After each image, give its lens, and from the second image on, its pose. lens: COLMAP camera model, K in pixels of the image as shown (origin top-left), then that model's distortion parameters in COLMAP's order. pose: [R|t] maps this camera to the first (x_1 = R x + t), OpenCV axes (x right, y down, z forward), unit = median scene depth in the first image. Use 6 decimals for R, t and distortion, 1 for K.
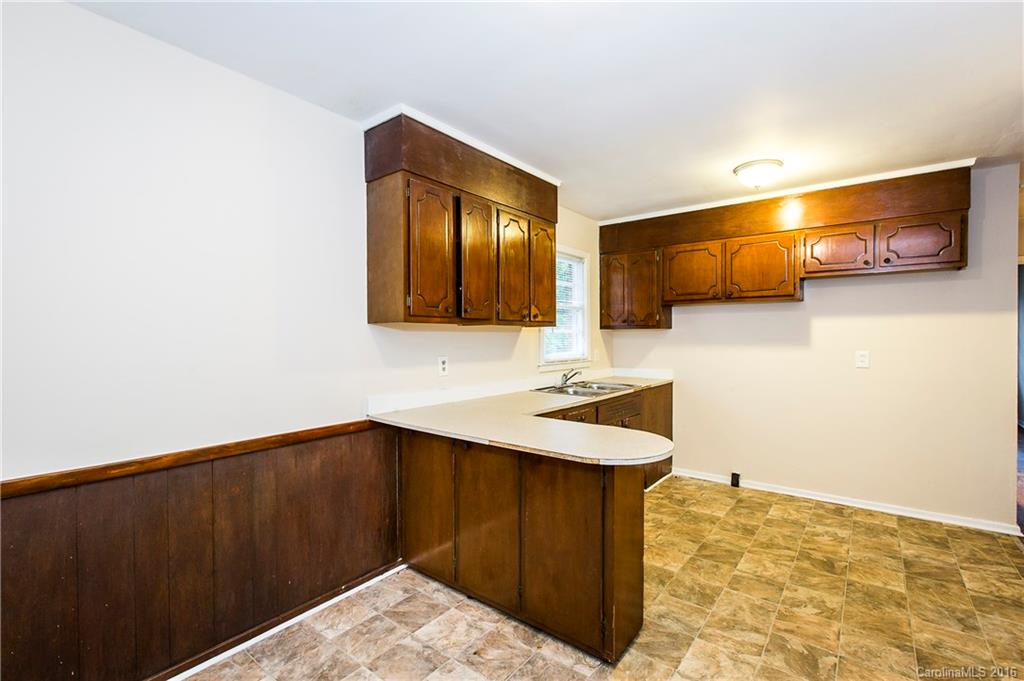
lens RADIAL K [[459.5, 0, 520.1], [0, 459.5, 346.8], [0, 0, 1]] dist [0.002712, -0.001504]
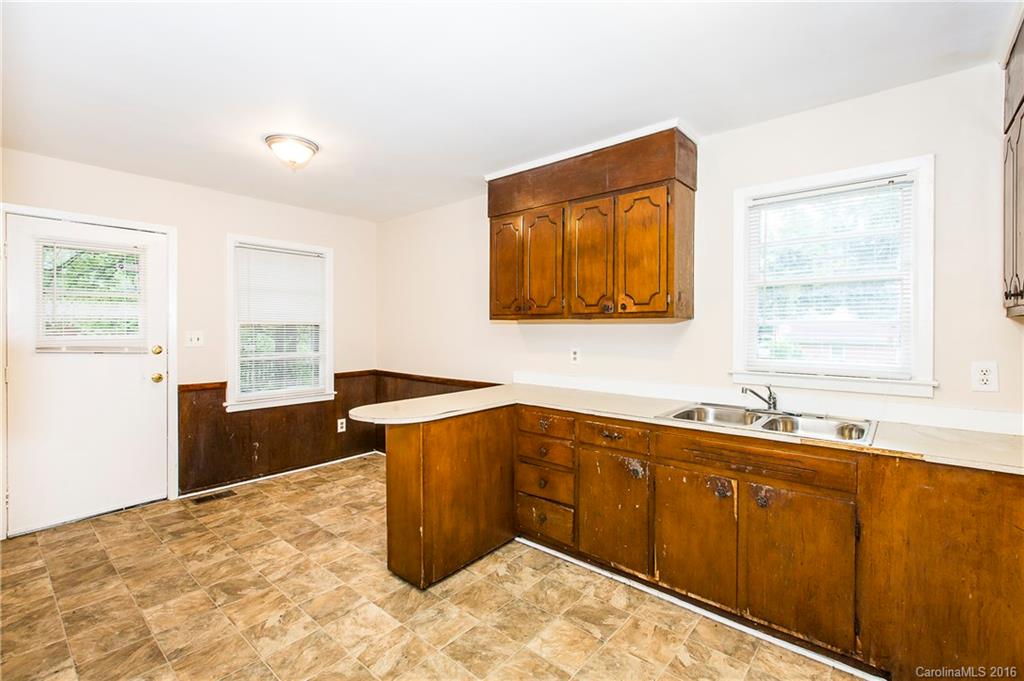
lens RADIAL K [[459.5, 0, 530.1], [0, 459.5, 324.5], [0, 0, 1]] dist [0.002712, -0.001504]
pose [[-0.041134, 0.000812, -0.999153, 0.802736], [-0.018706, 0.999824, 0.001583, -0.030198], [0.998979, 0.018755, -0.041112, 0.801631]]
